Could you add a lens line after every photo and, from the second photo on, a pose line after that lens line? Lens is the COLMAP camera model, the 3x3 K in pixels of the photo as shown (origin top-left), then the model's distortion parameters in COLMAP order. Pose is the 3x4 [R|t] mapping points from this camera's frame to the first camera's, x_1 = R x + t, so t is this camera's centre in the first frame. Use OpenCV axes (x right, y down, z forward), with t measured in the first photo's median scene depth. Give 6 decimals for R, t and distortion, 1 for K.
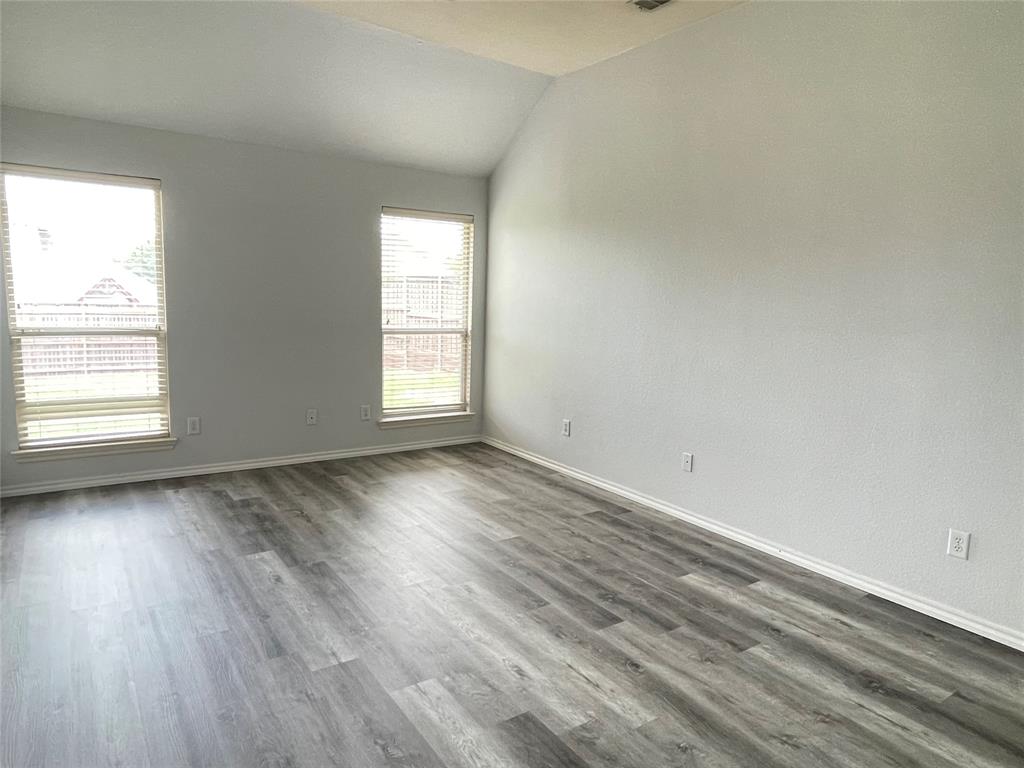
lens RADIAL K [[642.4, 0, 515.3], [0, 642.4, 383.6], [0, 0, 1]] dist [0.003589, -0.012453]
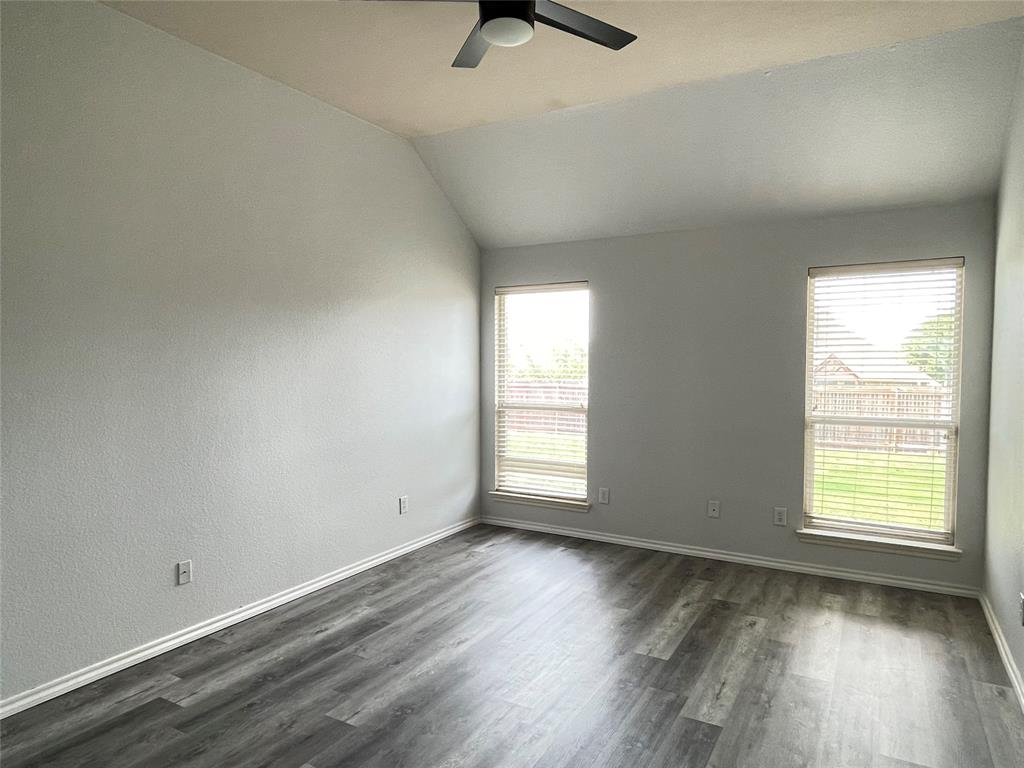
lens RADIAL K [[642.4, 0, 516.3], [0, 642.4, 387.1], [0, 0, 1]] dist [0.003589, -0.012453]
pose [[0.432326, 0.007987, -0.901682, 0.471966], [-0.108460, 0.993161, -0.043206, -0.061759], [0.895171, 0.116476, 0.430236, 0.419278]]
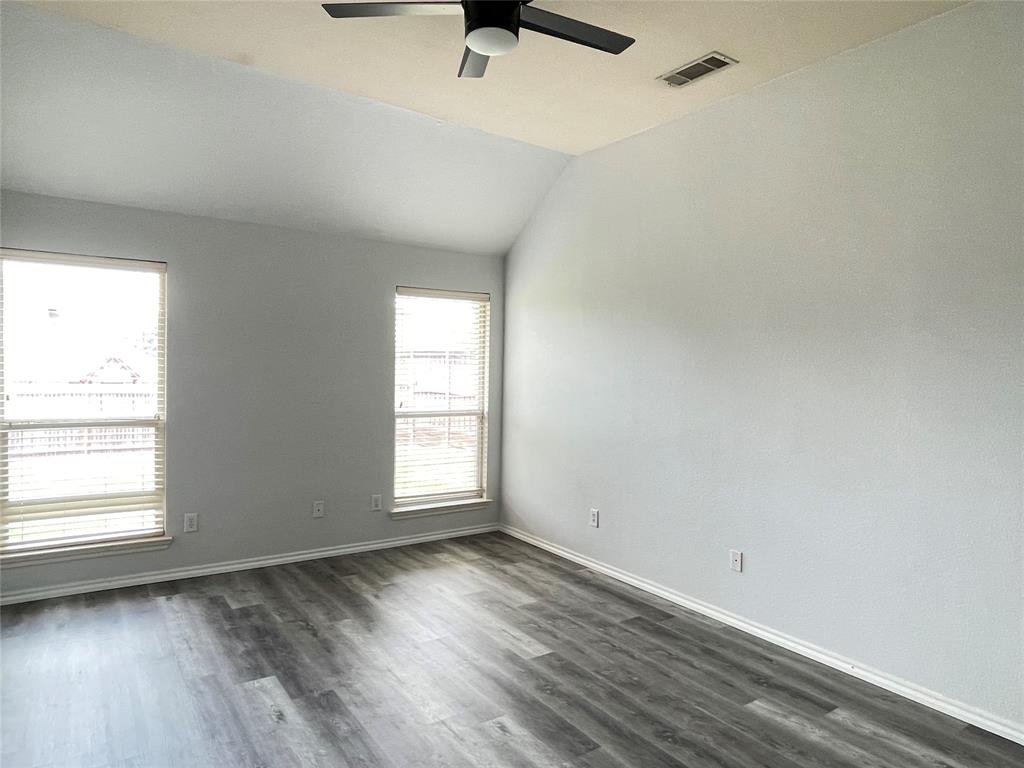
lens RADIAL K [[642.4, 0, 515.8], [0, 642.4, 384.8], [0, 0, 1]] dist [0.003589, -0.012453]
pose [[0.999912, -0.012983, -0.002713, -0.034041], [0.012620, 0.994239, -0.106443, -0.030141], [0.004080, 0.106399, 0.994315, 0.074531]]
